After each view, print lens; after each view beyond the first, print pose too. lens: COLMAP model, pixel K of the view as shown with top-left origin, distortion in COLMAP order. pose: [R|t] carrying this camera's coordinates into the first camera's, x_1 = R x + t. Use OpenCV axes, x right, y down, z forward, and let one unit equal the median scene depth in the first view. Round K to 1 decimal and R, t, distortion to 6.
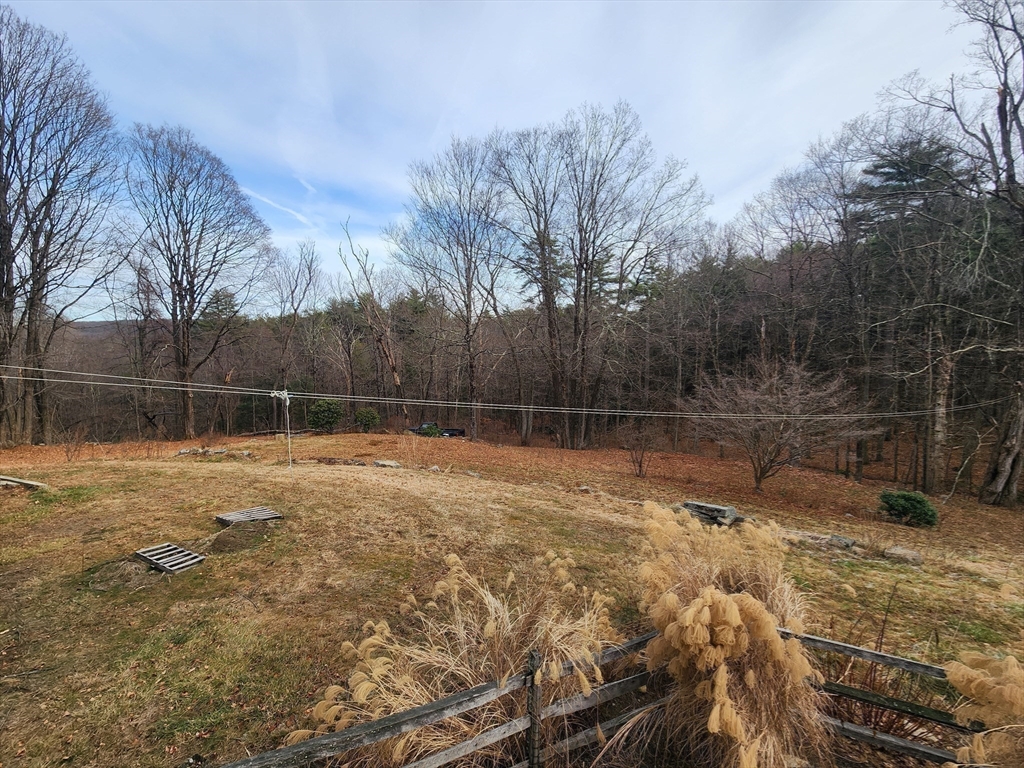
lens RADIAL K [[419.1, 0, 508.2], [0, 419.1, 384.1], [0, 0, 1]] dist [-0.002258, 0.000428]
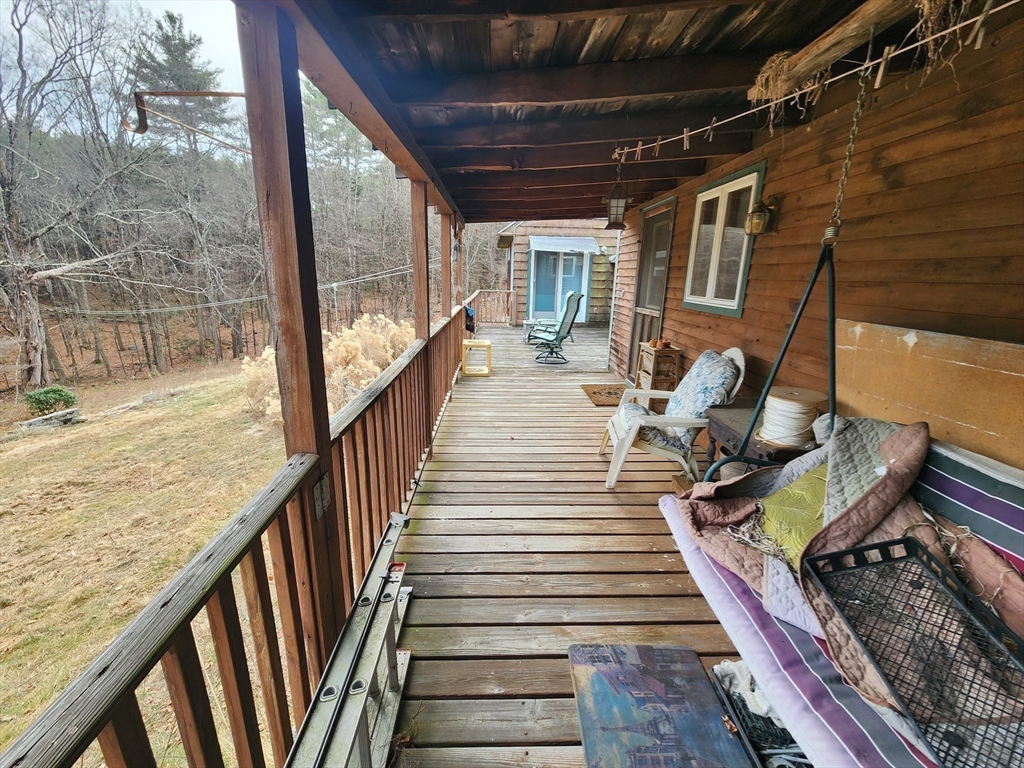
lens RADIAL K [[419.1, 0, 510.9], [0, 419.1, 386.2], [0, 0, 1]] dist [-0.002258, 0.000428]
pose [[-0.401214, -0.238928, 0.884274, -0.436288], [0.058580, 0.956712, 0.285079, -0.005459], [-0.914109, 0.166178, -0.369850, 0.157384]]
